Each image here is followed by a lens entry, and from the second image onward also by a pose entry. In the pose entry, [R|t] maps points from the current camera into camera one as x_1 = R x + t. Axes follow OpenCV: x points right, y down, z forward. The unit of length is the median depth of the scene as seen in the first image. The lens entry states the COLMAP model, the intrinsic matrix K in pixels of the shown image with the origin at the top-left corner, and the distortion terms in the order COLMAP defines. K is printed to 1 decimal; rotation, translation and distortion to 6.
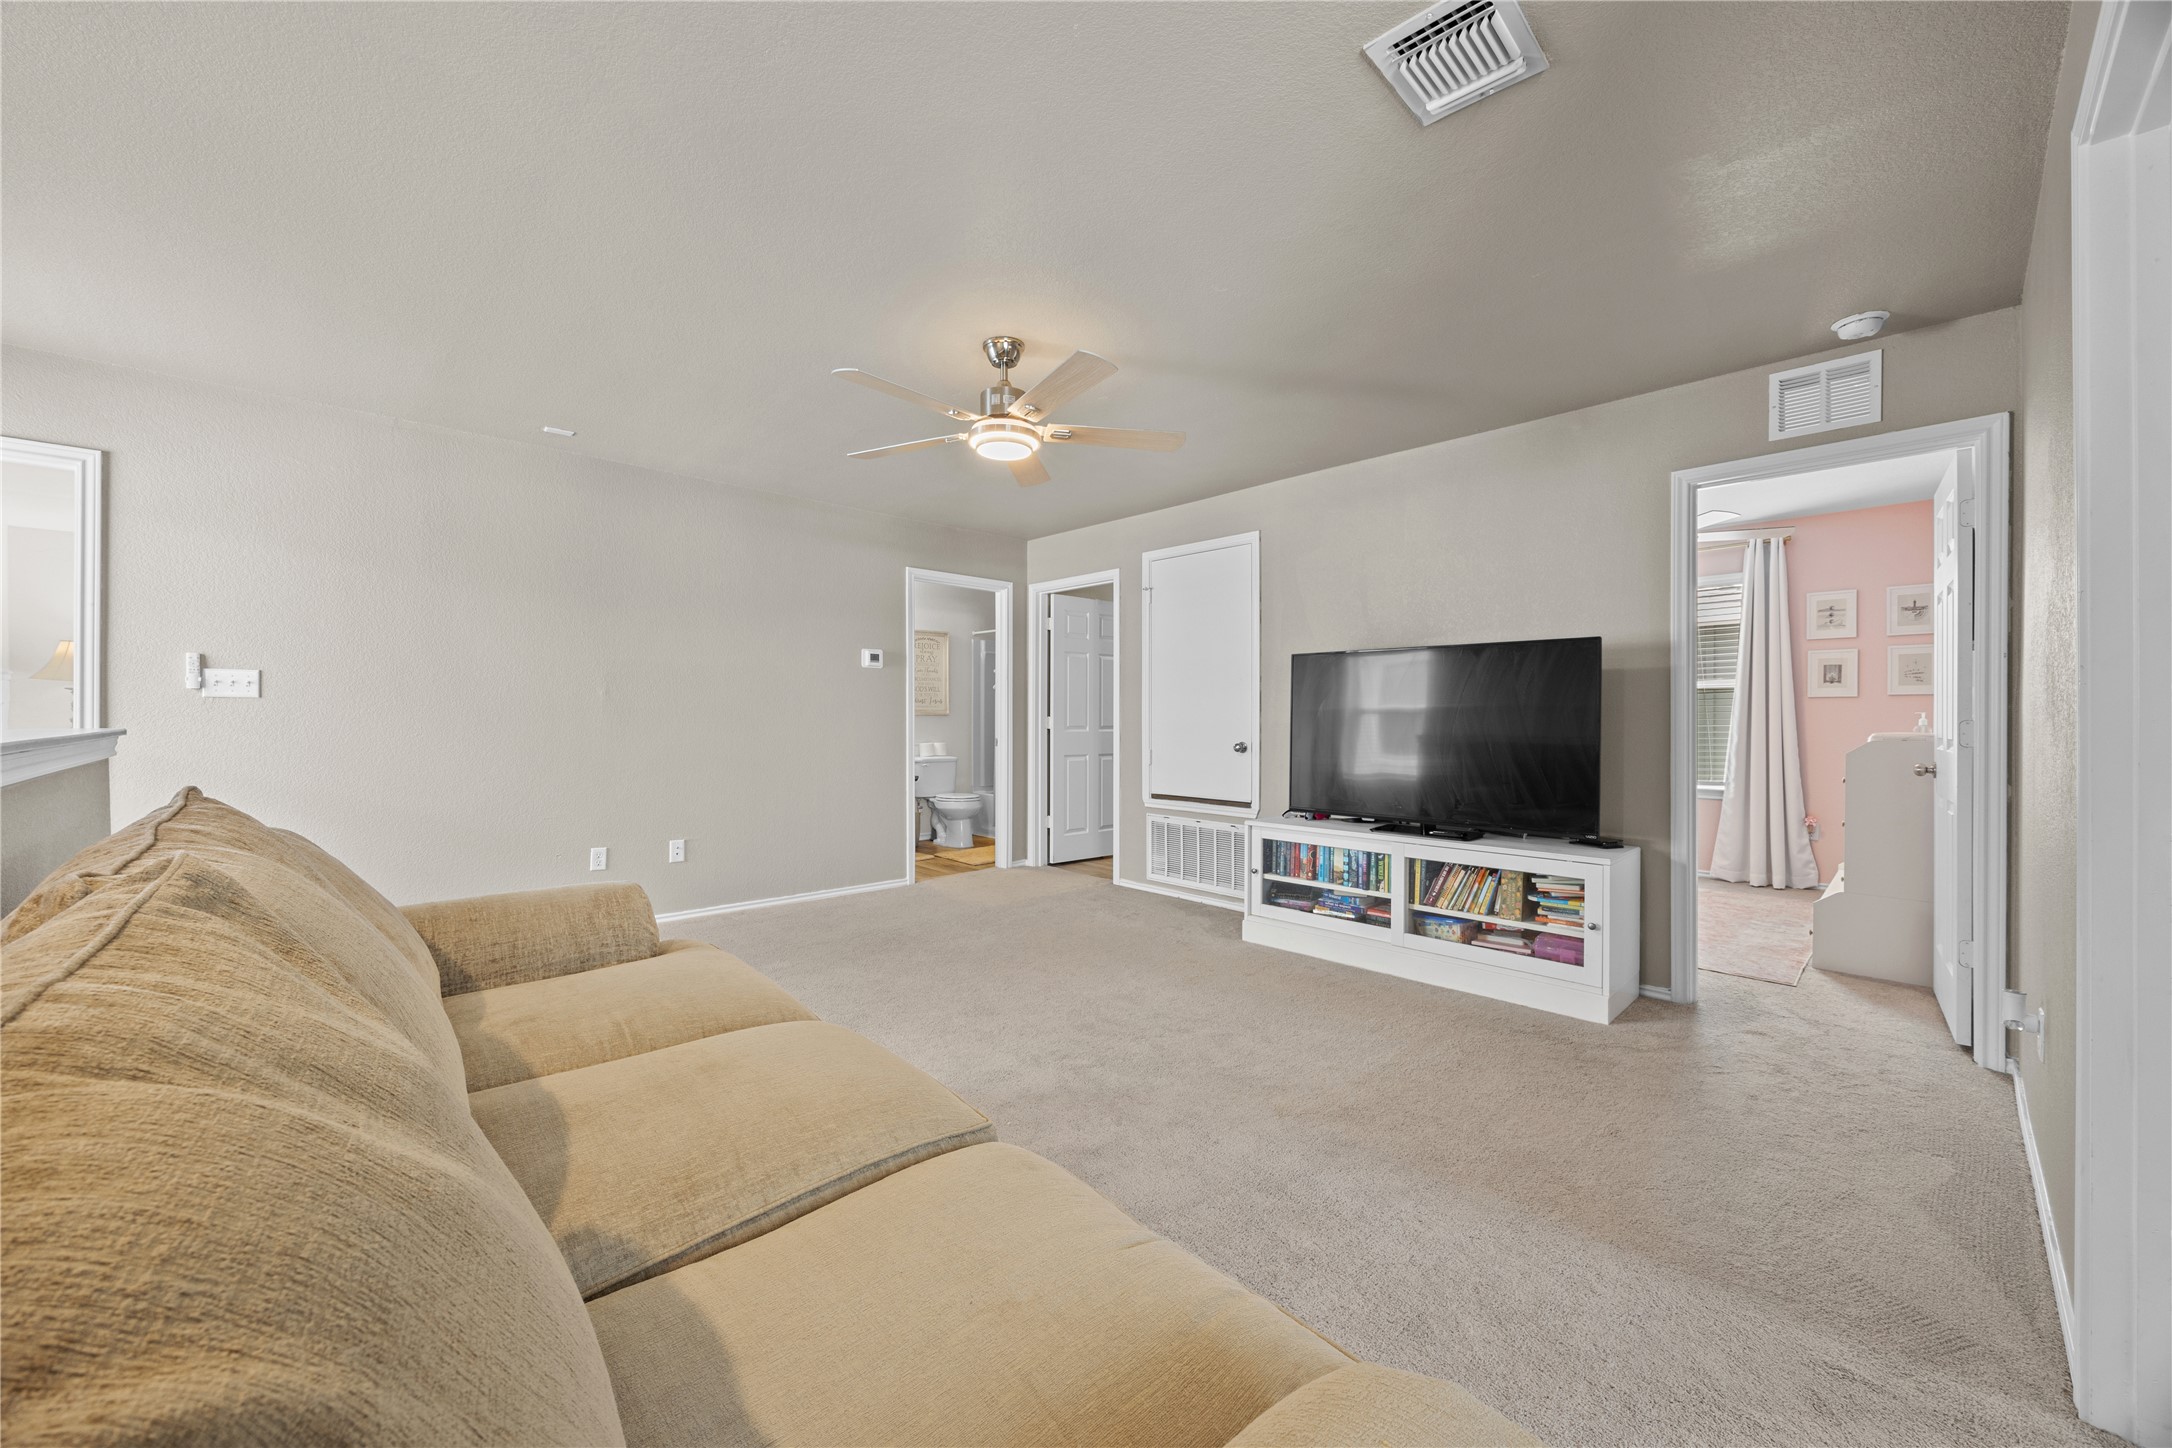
lens RADIAL K [[828.4, 0, 1092.7], [0, 828.4, 717.7], [0, 0, 1]] dist [-0.002427, -0.000094]
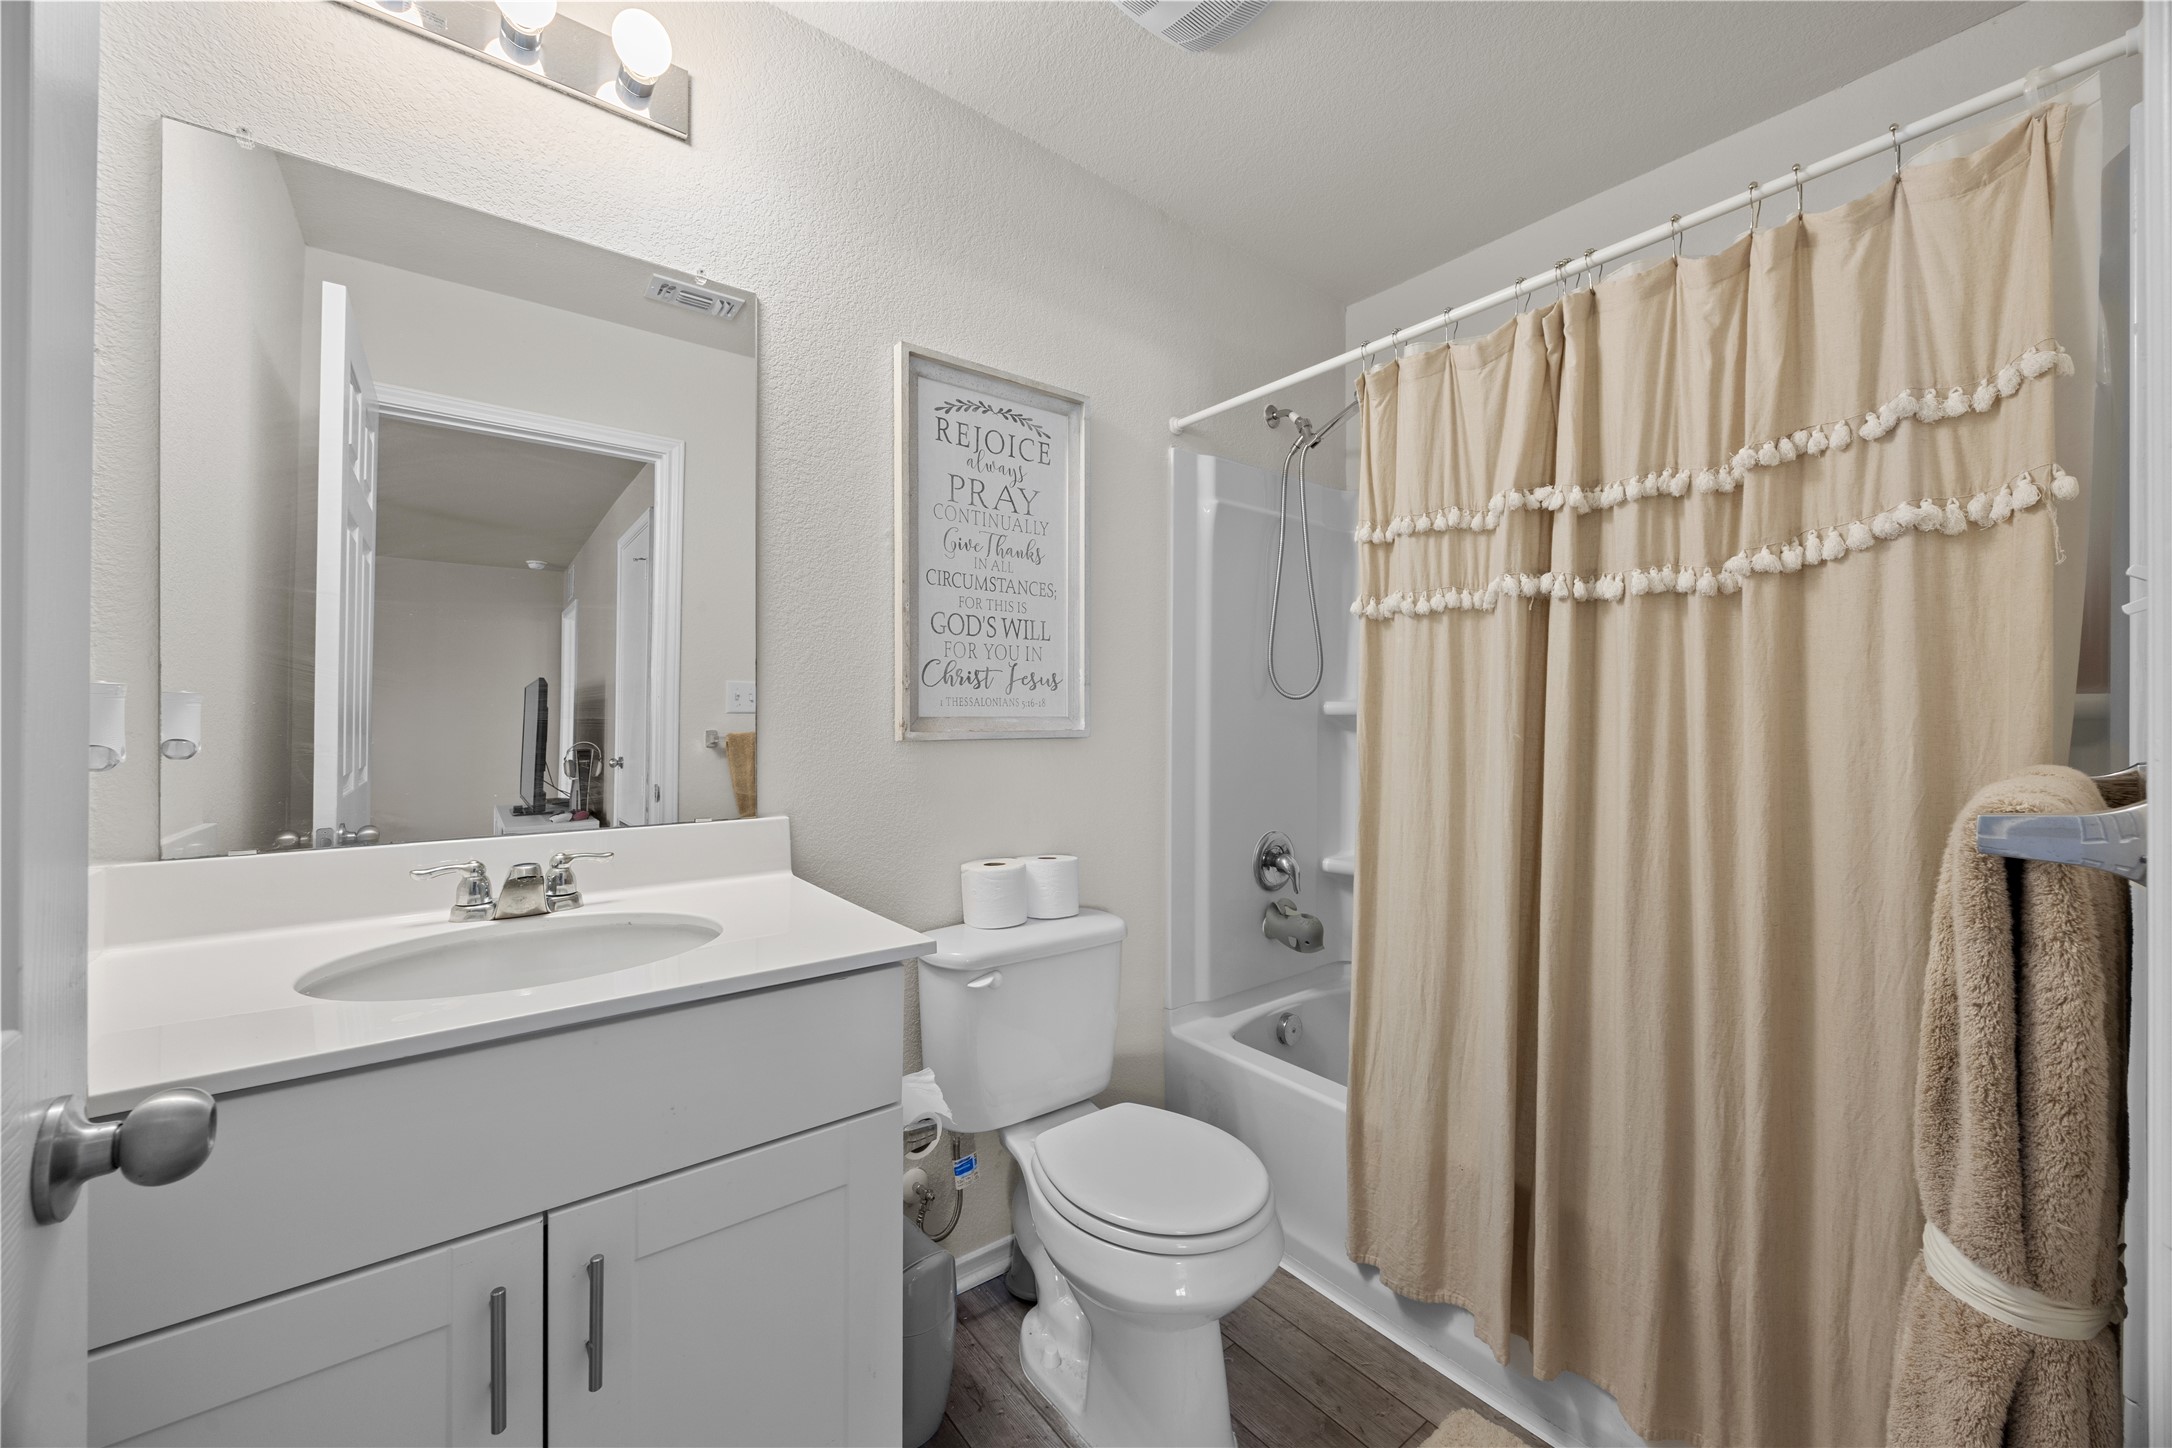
lens RADIAL K [[828.4, 0, 1095.9], [0, 828.4, 709.9], [0, 0, 1]] dist [-0.002427, -0.000094]
pose [[0.994560, -0.000713, -0.104158, -0.161547], [-0.000658, 0.999914, -0.013124, -0.009612], [0.104158, 0.013122, 0.994474, 0.841964]]
